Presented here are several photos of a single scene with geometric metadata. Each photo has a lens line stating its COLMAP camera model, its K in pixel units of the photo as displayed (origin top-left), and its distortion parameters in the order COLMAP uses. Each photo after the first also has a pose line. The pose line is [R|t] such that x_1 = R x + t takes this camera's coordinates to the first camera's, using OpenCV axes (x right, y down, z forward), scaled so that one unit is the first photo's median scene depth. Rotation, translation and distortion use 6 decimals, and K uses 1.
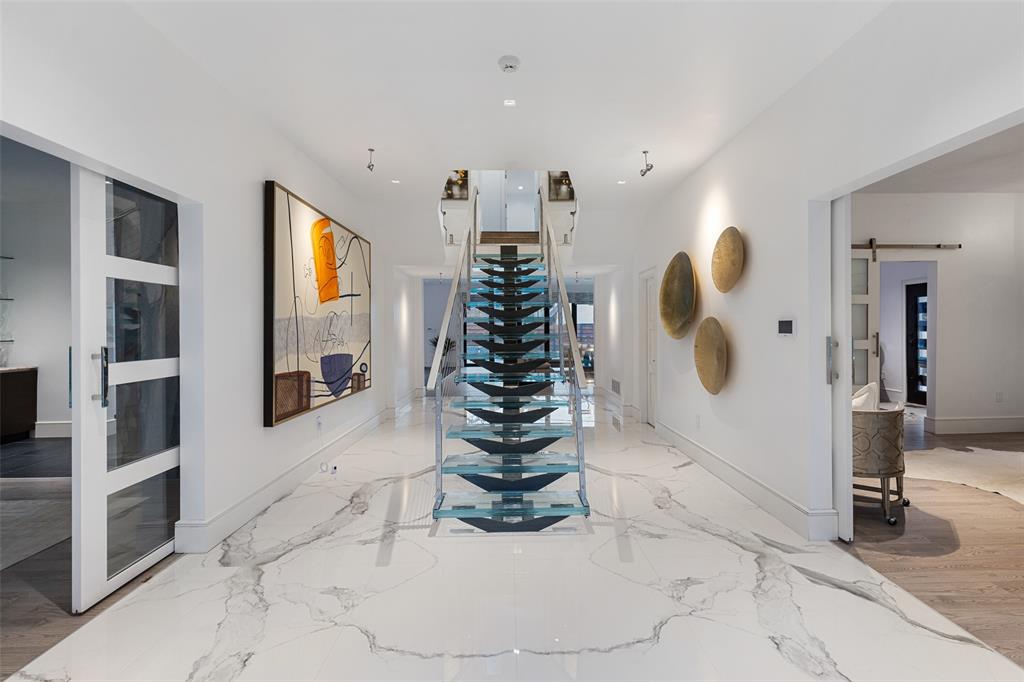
lens RADIAL K [[464.9, 0, 513.9], [0, 464.9, 333.3], [0, 0, 1]] dist [0.004432, 0.000067]
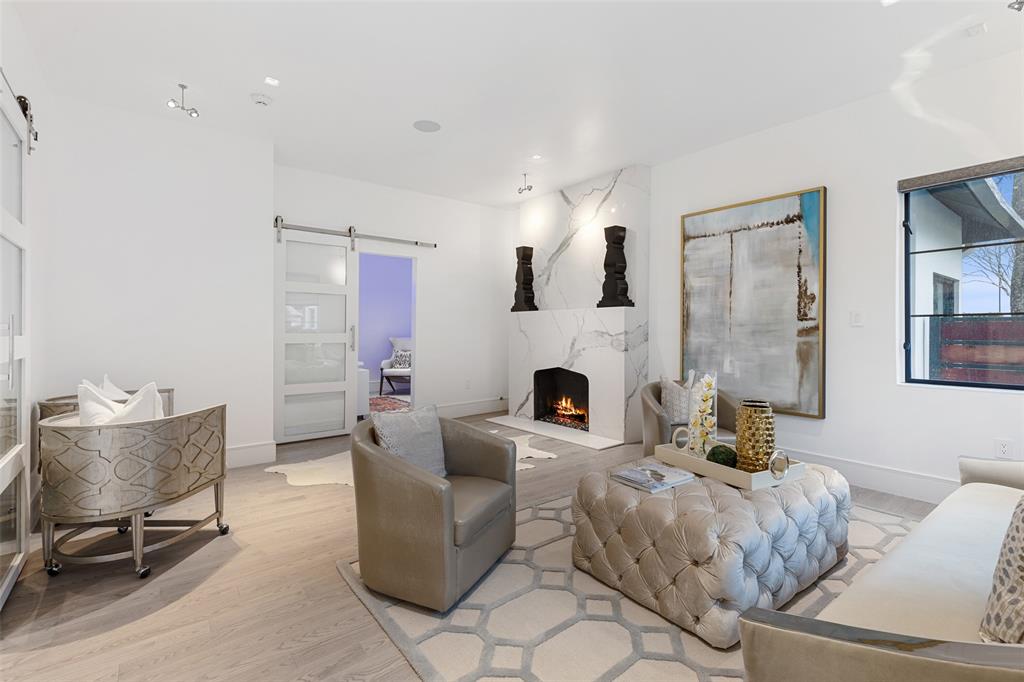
lens RADIAL K [[464.9, 0, 513.8], [0, 464.9, 338.3], [0, 0, 1]] dist [0.004432, 0.000067]
pose [[0.801572, -0.003645, 0.597887, 0.761006], [-0.001763, 0.999963, 0.008461, 0.026279], [-0.597896, -0.007836, 0.801536, 0.064568]]
